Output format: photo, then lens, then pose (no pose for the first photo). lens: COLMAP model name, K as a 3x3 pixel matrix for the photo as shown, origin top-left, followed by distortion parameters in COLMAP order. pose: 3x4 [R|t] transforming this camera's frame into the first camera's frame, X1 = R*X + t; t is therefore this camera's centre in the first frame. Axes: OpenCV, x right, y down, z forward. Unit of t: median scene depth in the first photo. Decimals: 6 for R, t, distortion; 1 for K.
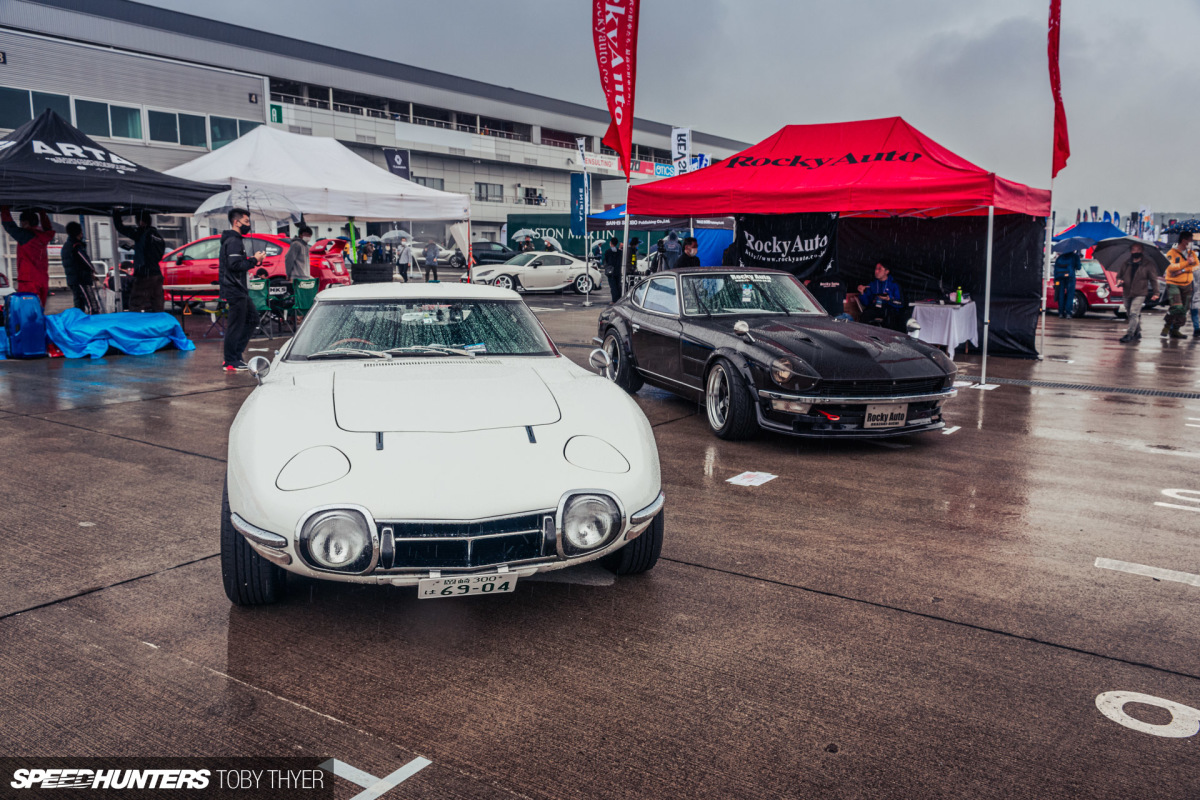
lens RADIAL K [[939.9, 0, 600.0], [0, 939.9, 400.0], [0, 0, 1]] dist [0.016048, 0.004866]
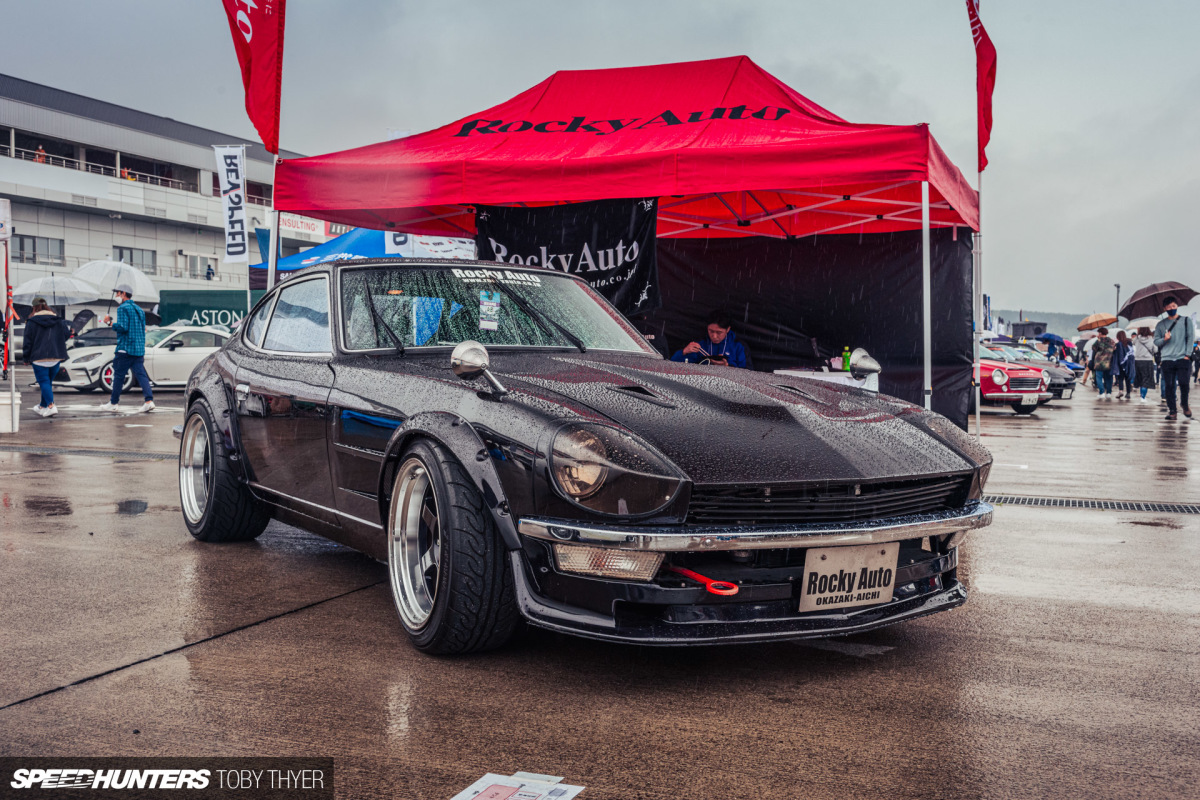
lens RADIAL K [[1230.3, 0, 600.0], [0, 1230.3, 400.0], [0, 0, 1]] dist [-0.001775, -0.011844]
pose [[0.973730, -0.007018, 0.227598, 0.068366], [0.034498, 0.992534, -0.116987, 0.000412], [-0.225078, 0.121765, 0.966702, 0.394613]]
